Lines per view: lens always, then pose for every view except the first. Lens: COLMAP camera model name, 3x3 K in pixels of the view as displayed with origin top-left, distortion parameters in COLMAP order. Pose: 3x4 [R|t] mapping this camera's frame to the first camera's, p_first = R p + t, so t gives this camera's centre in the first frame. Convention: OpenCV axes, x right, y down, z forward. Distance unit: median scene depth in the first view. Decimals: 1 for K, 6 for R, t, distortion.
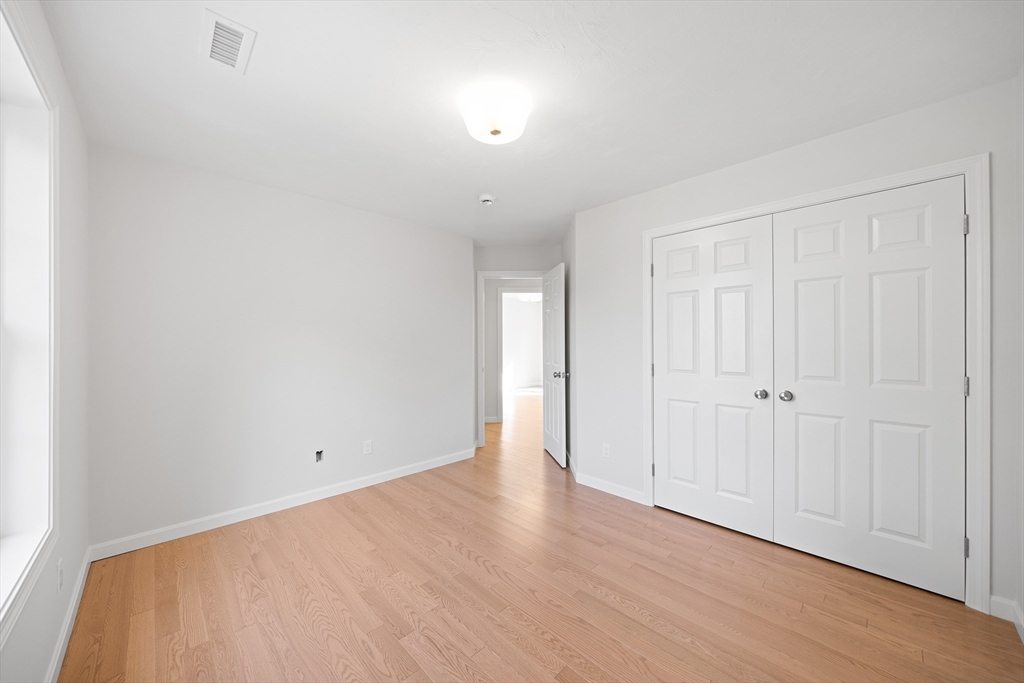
lens RADIAL K [[376.1, 0, 510.6], [0, 376.1, 340.2], [0, 0, 1]] dist [-0.000086, -0.000016]
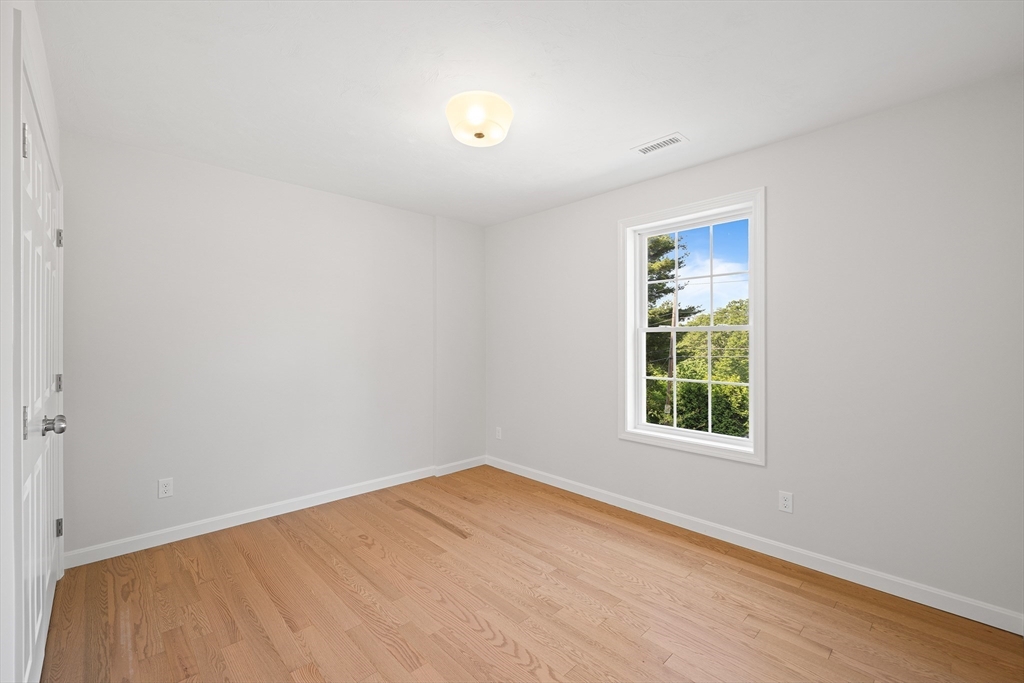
lens RADIAL K [[423.9, 0, 510.0], [0, 423.9, 343.3], [0, 0, 1]] dist [0.002846, 0.000847]
pose [[-0.999928, 0.004136, 0.011299, -0.136471], [0.004141, 0.999991, 0.000477, 0.010481], [-0.011297, 0.000524, -0.999936, 2.200316]]
